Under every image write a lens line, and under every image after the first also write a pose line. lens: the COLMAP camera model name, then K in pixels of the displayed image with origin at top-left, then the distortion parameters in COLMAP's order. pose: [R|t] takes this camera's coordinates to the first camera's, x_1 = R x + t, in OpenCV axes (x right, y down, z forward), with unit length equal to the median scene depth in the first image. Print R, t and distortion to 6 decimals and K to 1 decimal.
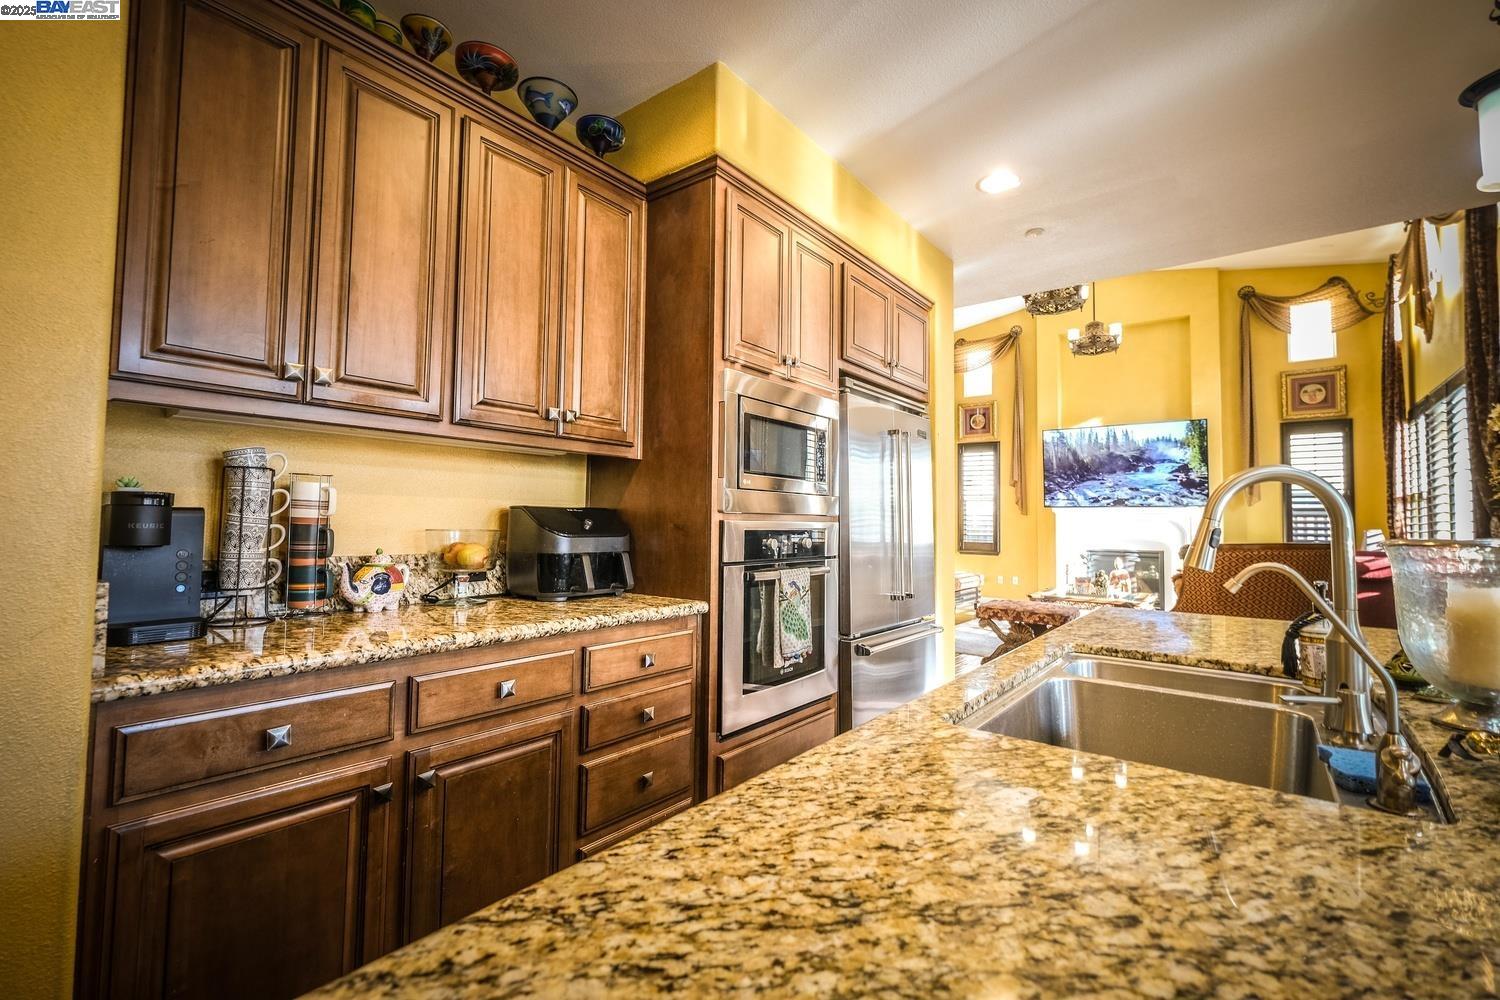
lens RADIAL K [[649.1, 0, 747.4], [0, 649.1, 491.8], [0, 0, 1]] dist [-0.002707, 0.000193]
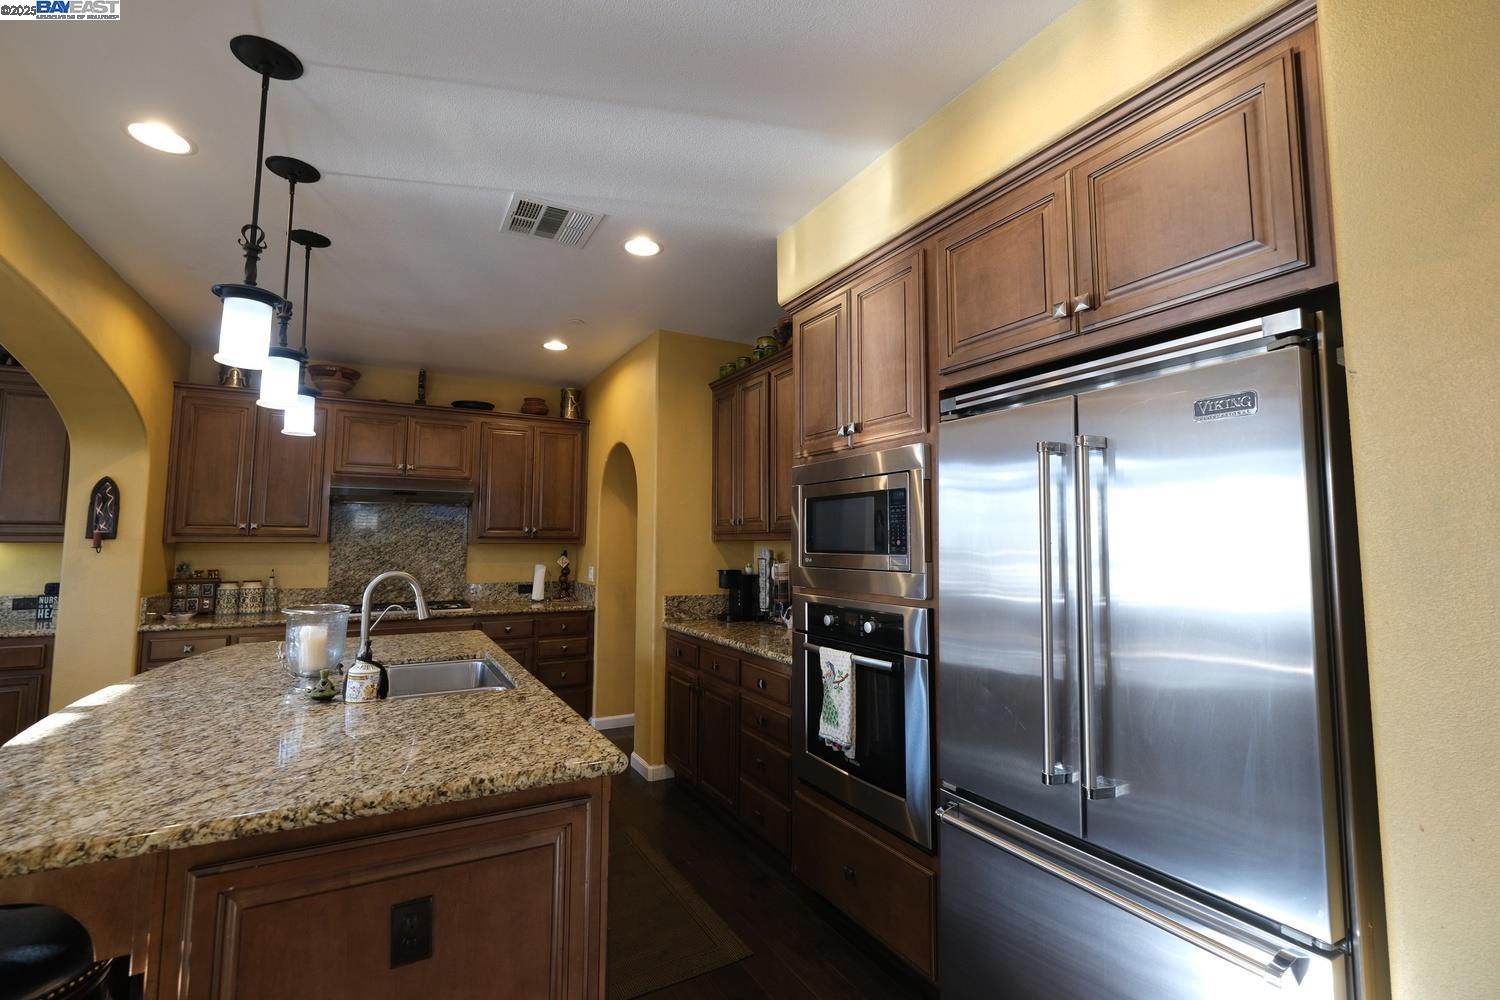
lens RADIAL K [[649.1, 0, 747.4], [0, 649.1, 491.8], [0, 0, 1]] dist [-0.002707, 0.000193]
pose [[-0.375107, -0.087452, -0.922847, 0.914207], [0.040078, 0.993079, -0.110398, -0.011428], [0.926115, -0.078397, -0.369006, 1.115357]]
